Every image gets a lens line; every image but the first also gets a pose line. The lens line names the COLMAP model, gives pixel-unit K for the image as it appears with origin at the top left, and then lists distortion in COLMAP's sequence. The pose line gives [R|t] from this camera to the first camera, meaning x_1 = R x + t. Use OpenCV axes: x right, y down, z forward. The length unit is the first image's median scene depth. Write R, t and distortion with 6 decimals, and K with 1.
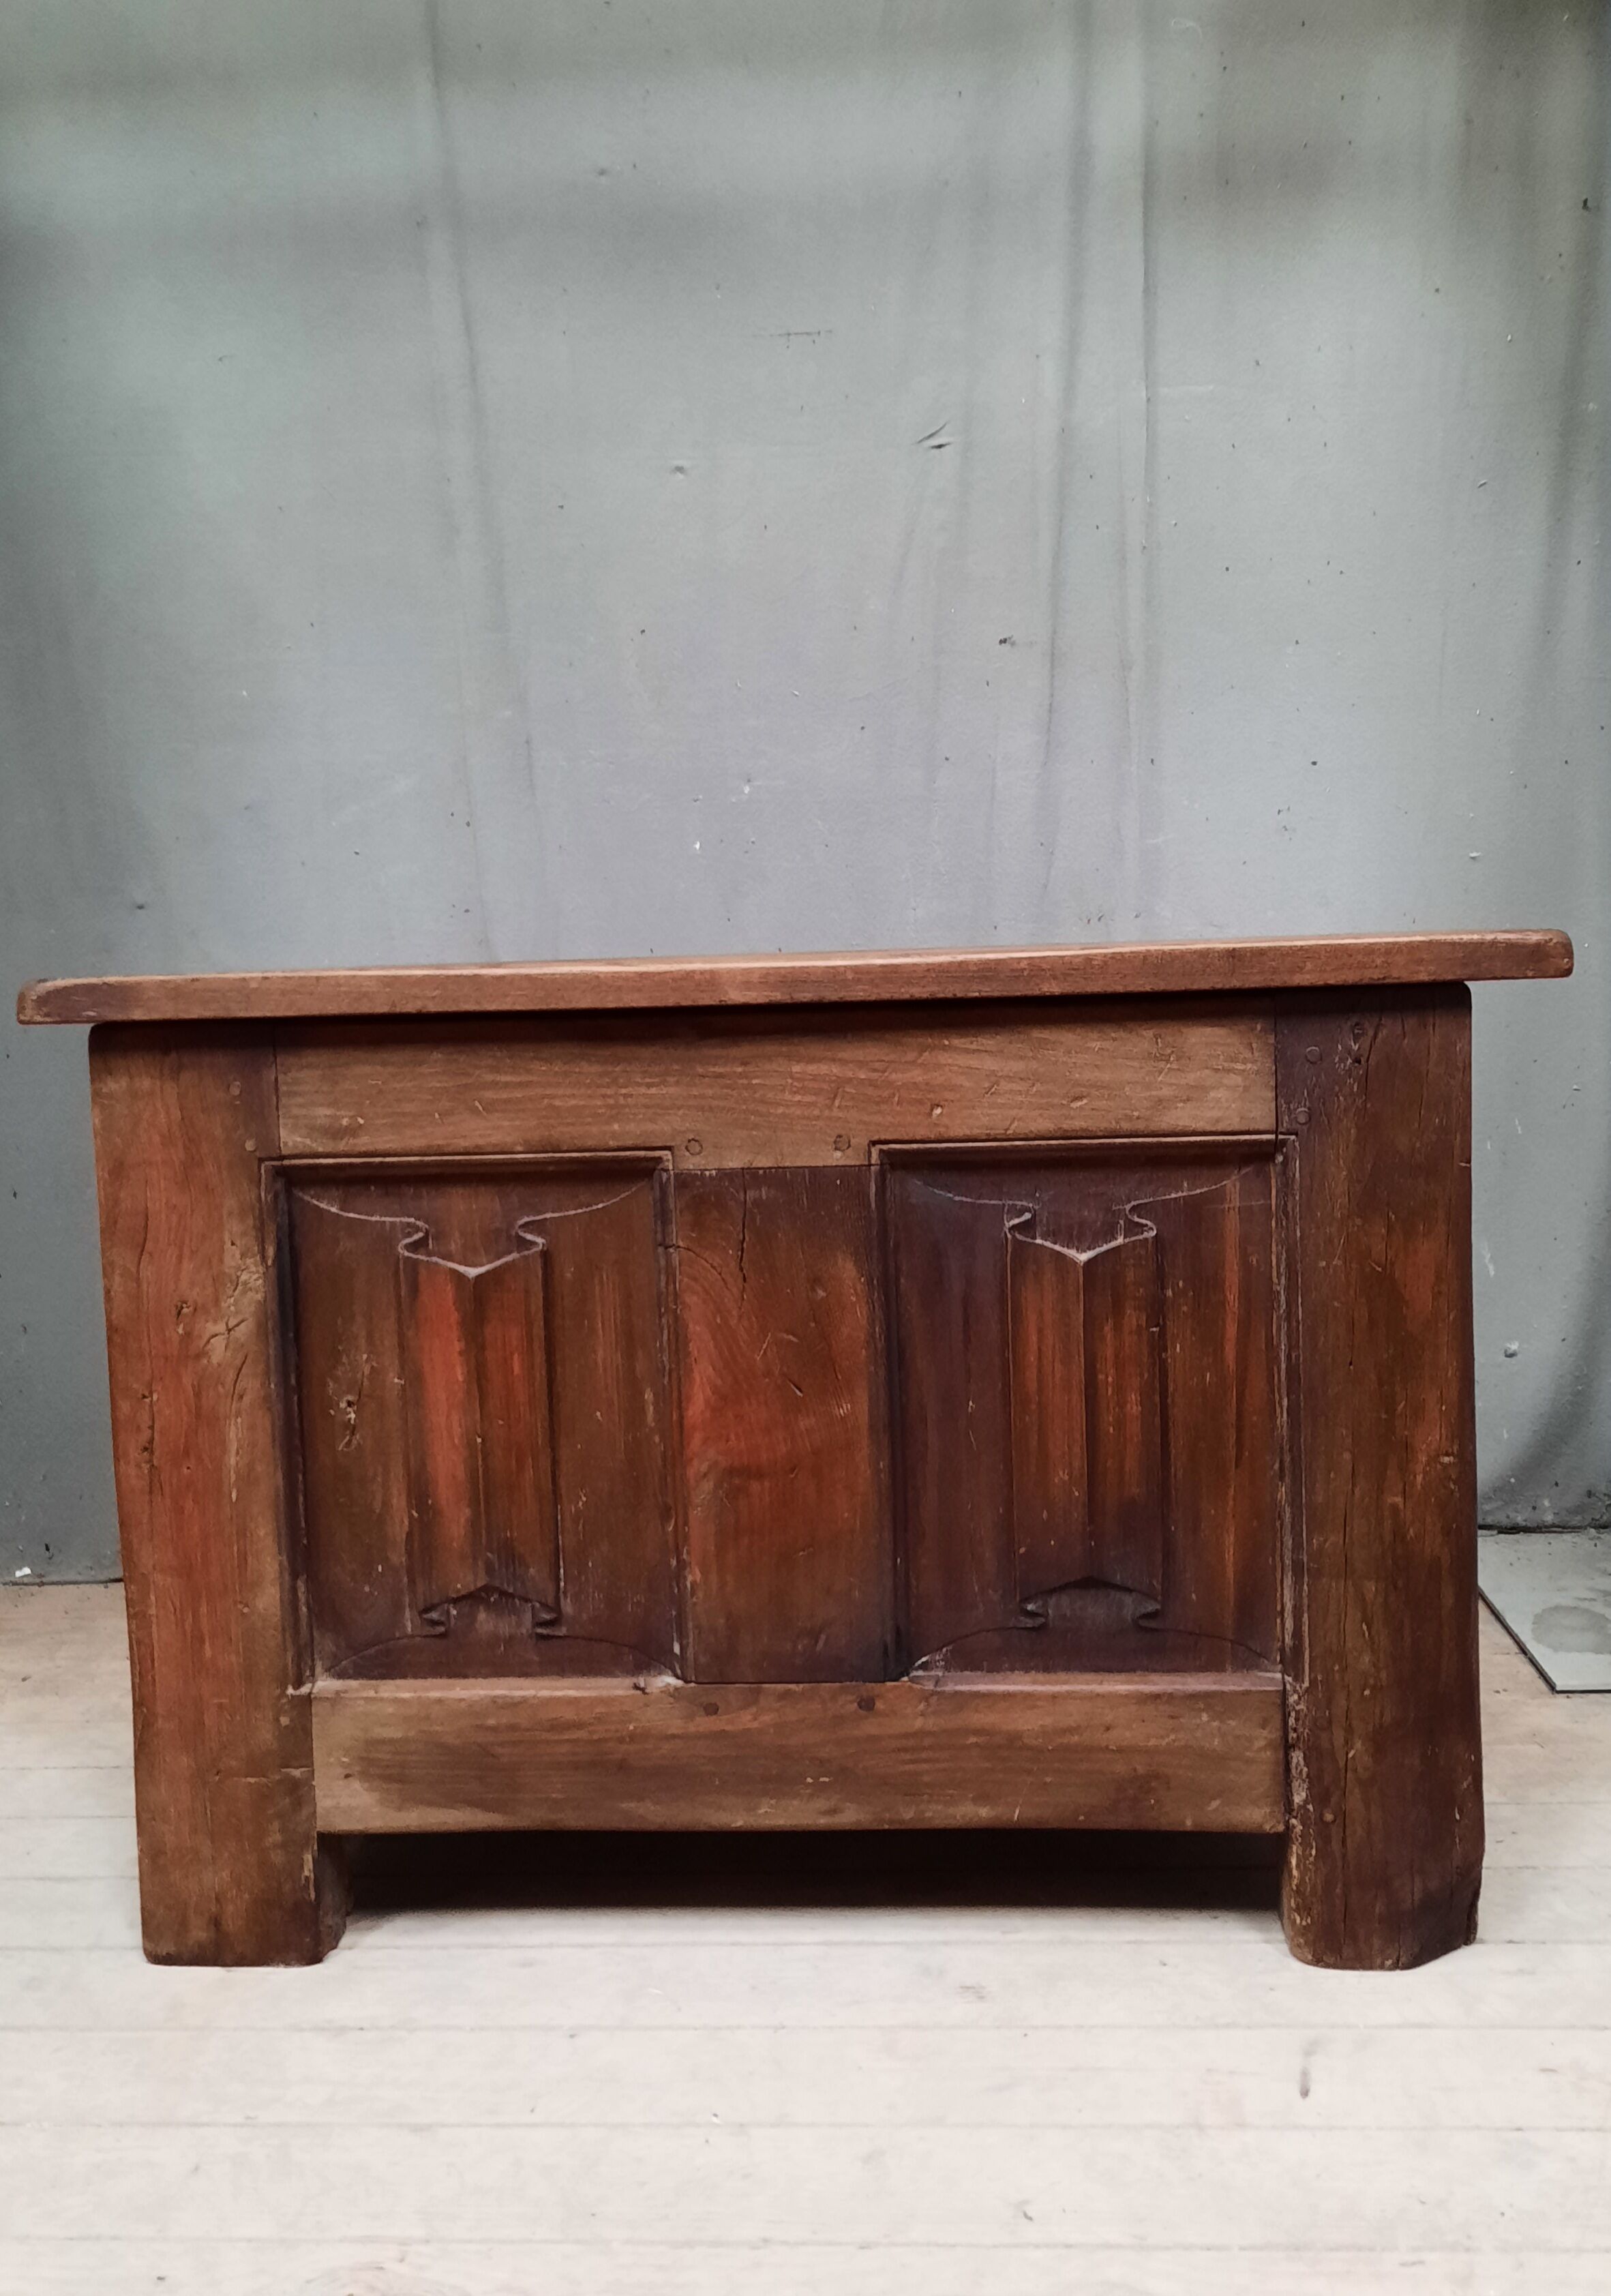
lens RADIAL K [[2027.9, 0, 822.0], [0, 2027.9, 1099.9], [0, 0, 1]] dist [0.037031, -0.037055]
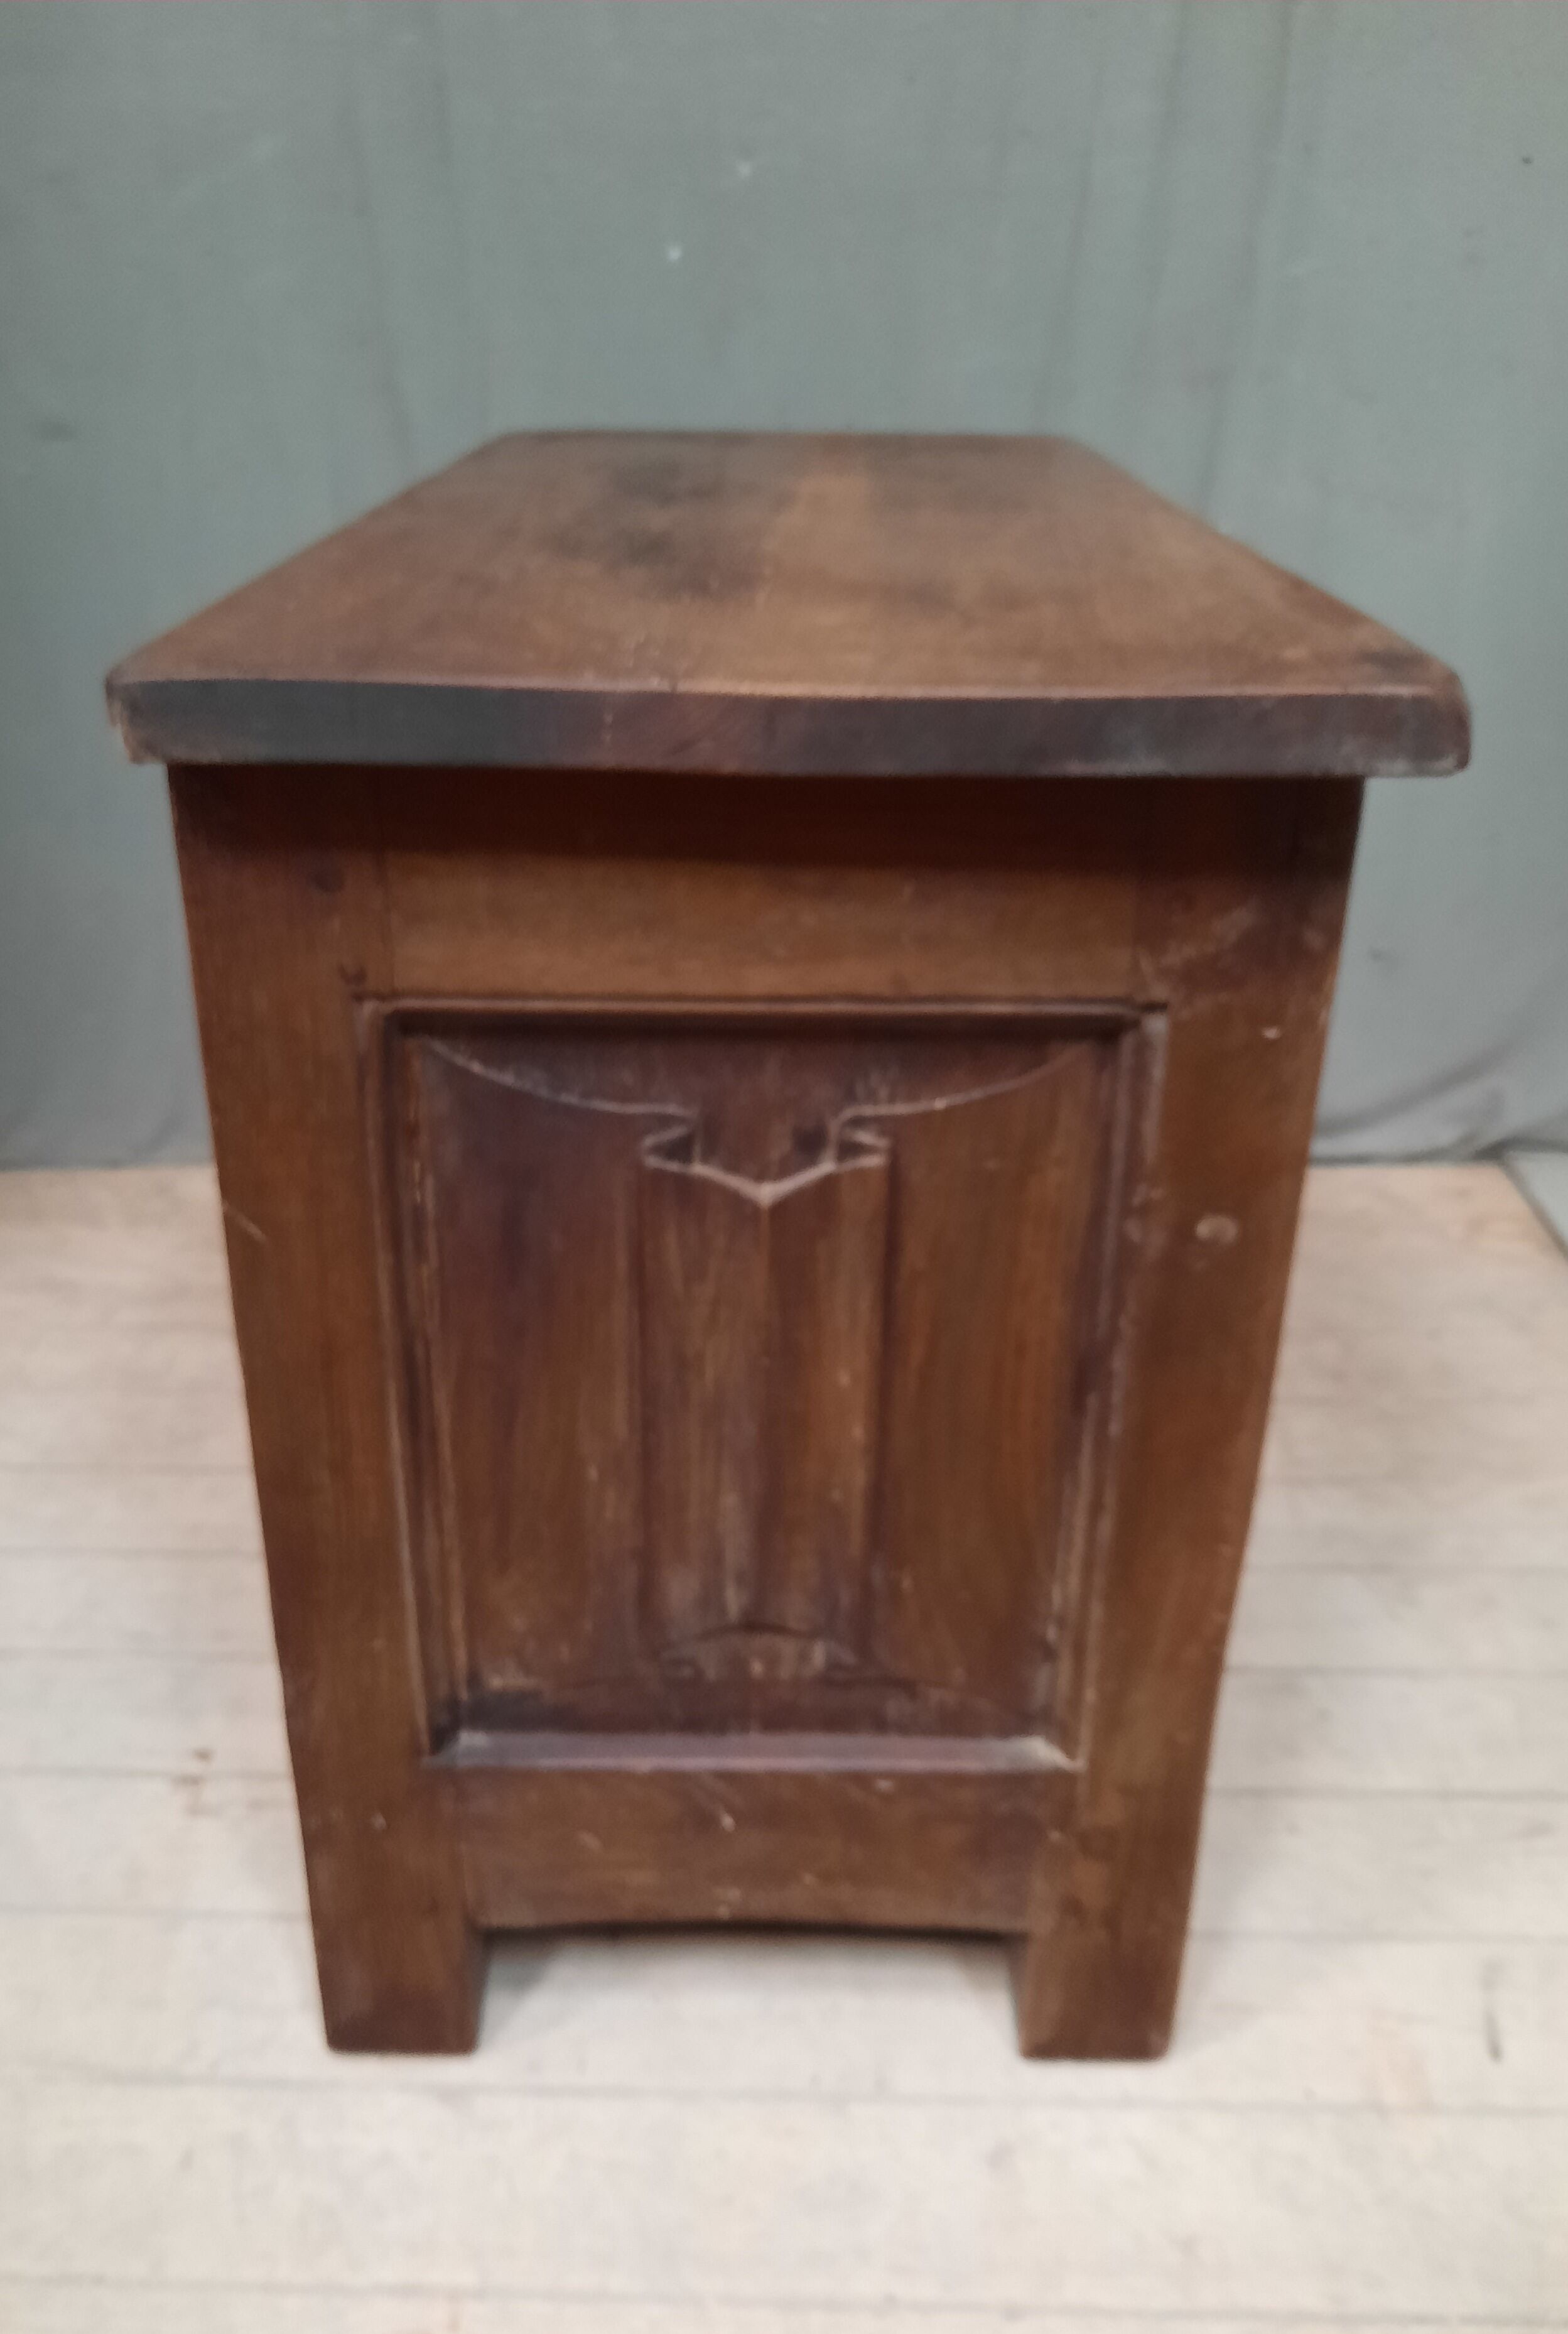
lens RADIAL K [[1937.5, 0, 734.0], [0, 1937.5, 1256.3], [0, 0, 1]] dist [-0.020211, -0.002821]
pose [[0.999316, 0.012651, 0.034747, -0.099763], [-0.025336, 0.918685, 0.394178, -0.111898], [-0.026935, -0.394789, 0.918377, 0.361984]]
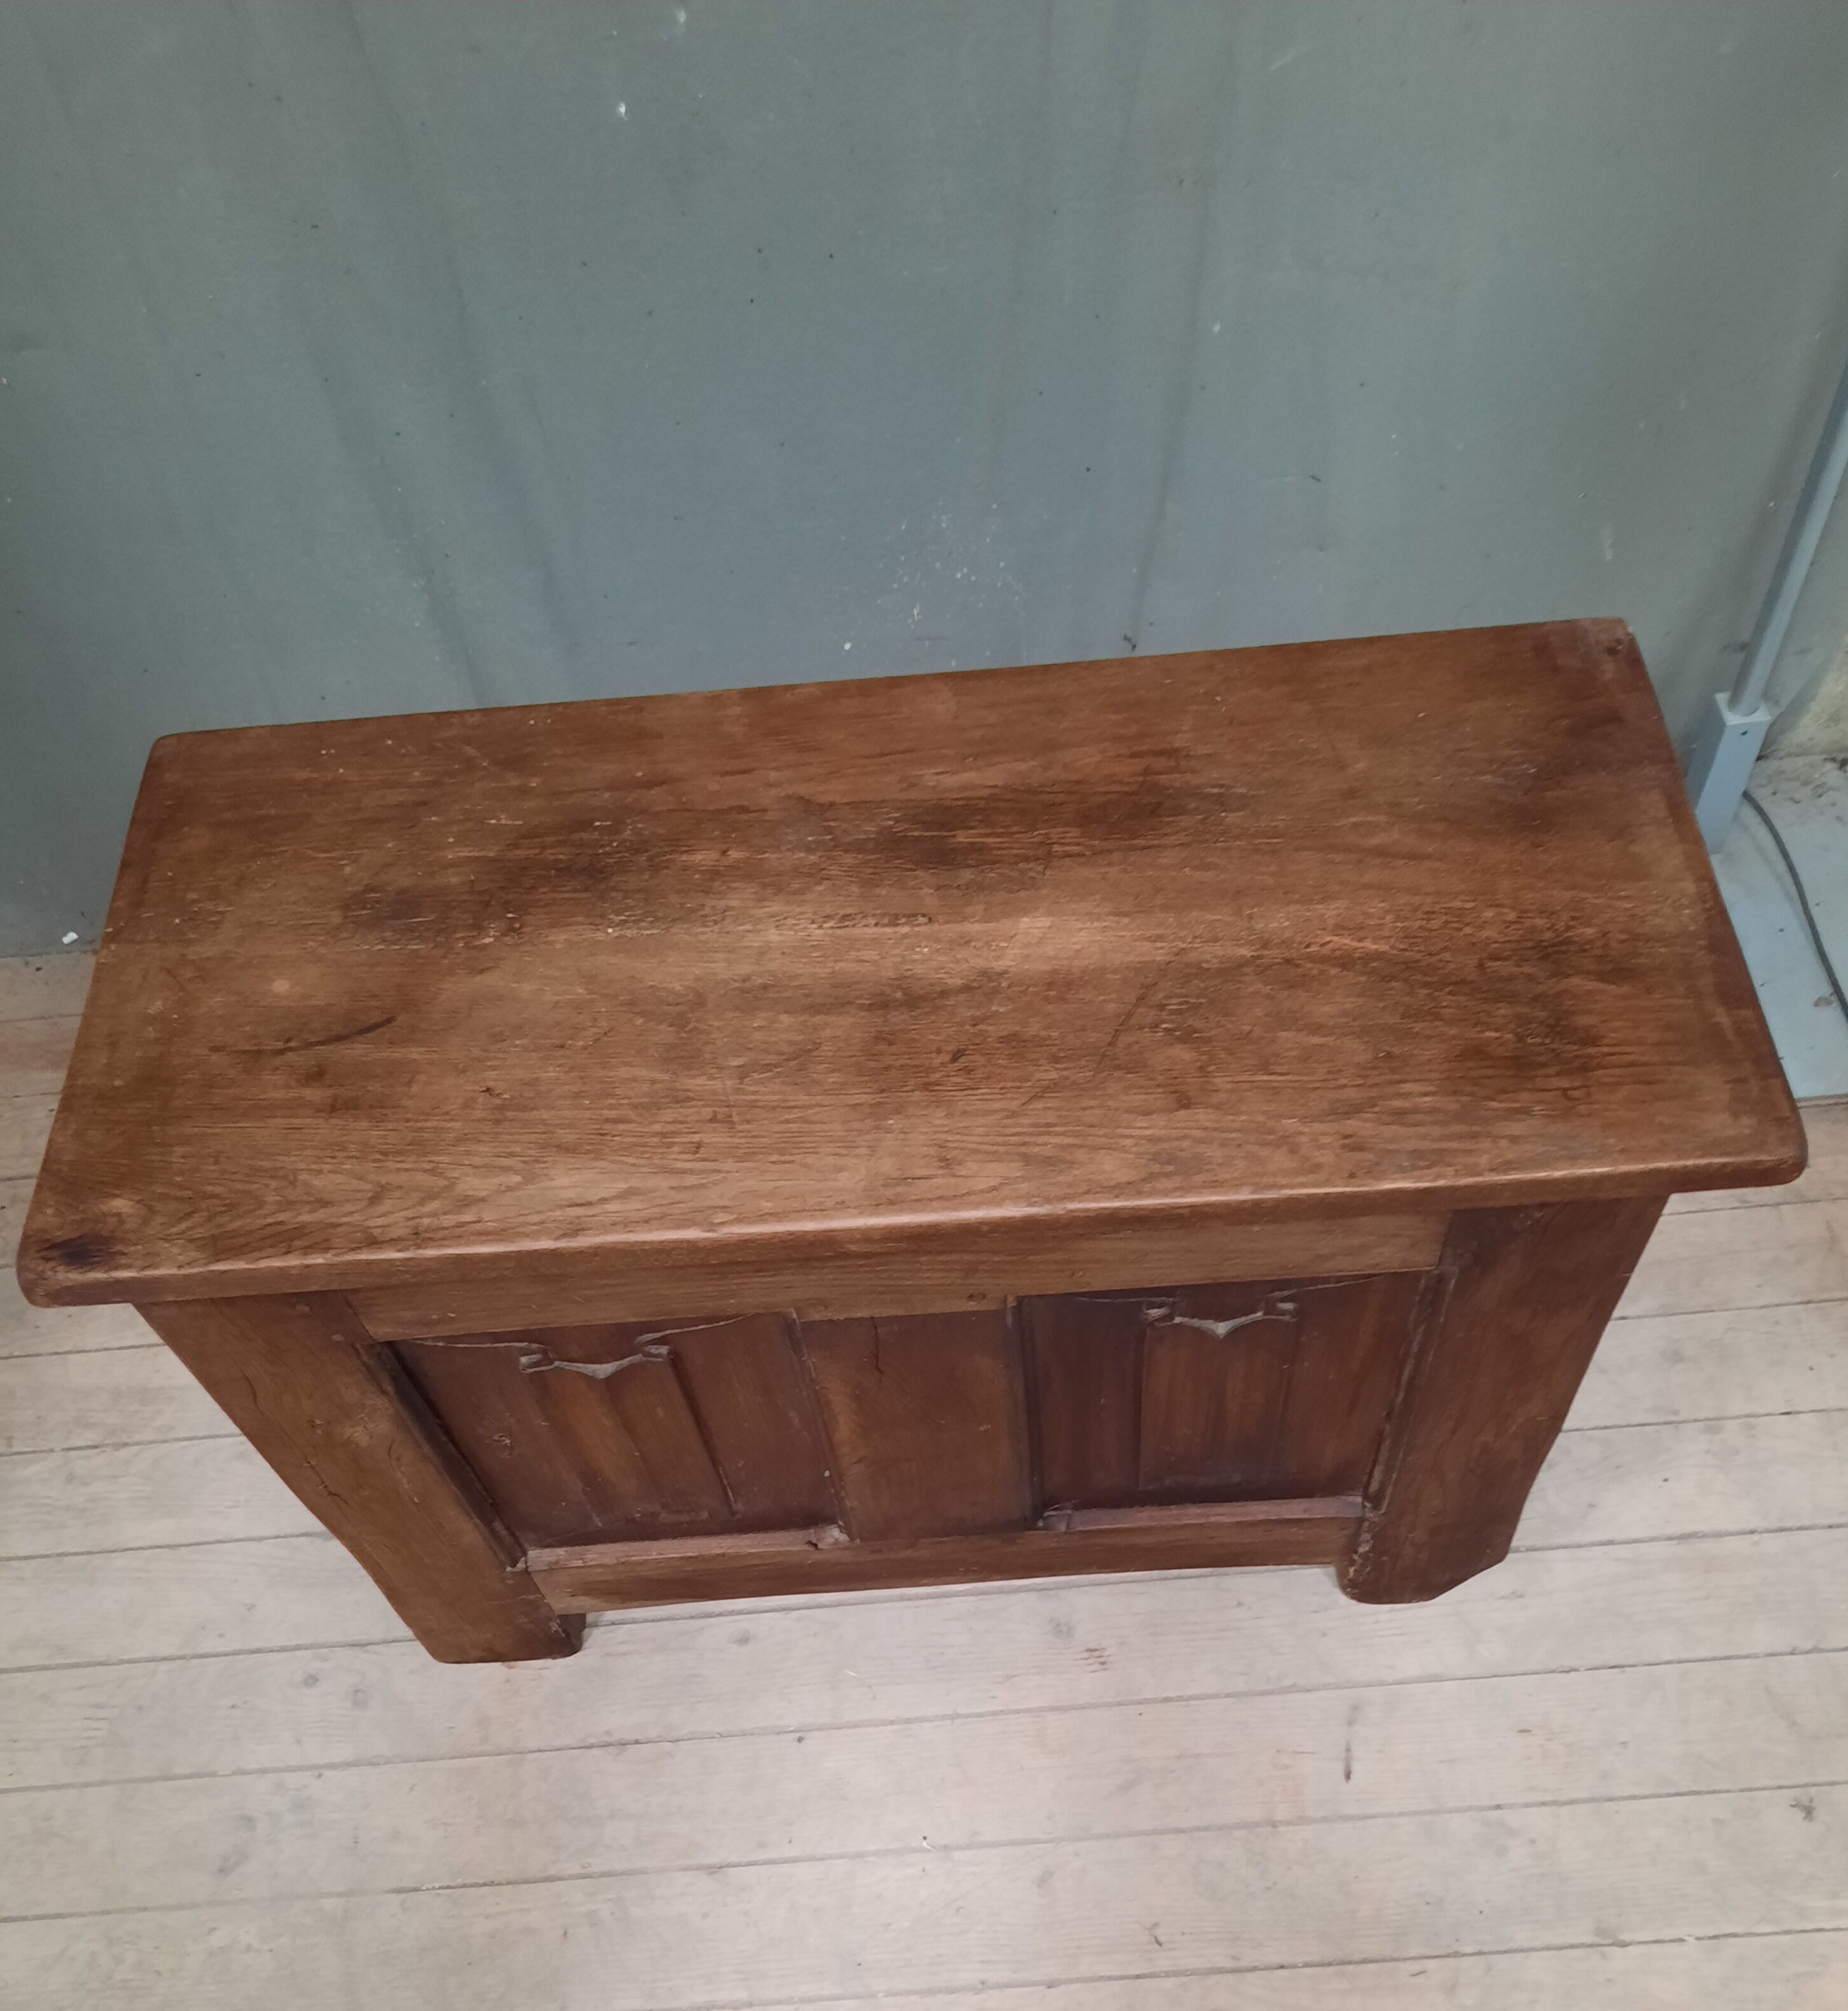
lens RADIAL K [[1890.5, 0, 943.1], [0, 1890.5, 1260.7], [0, 0, 1]] dist [0.033094, 0.000000]
pose [[0.993016, -0.114587, 0.028087, -0.027766], [0.046055, 0.595671, 0.801907, -0.678889], [-0.108619, -0.795013, 0.596788, 0.483937]]
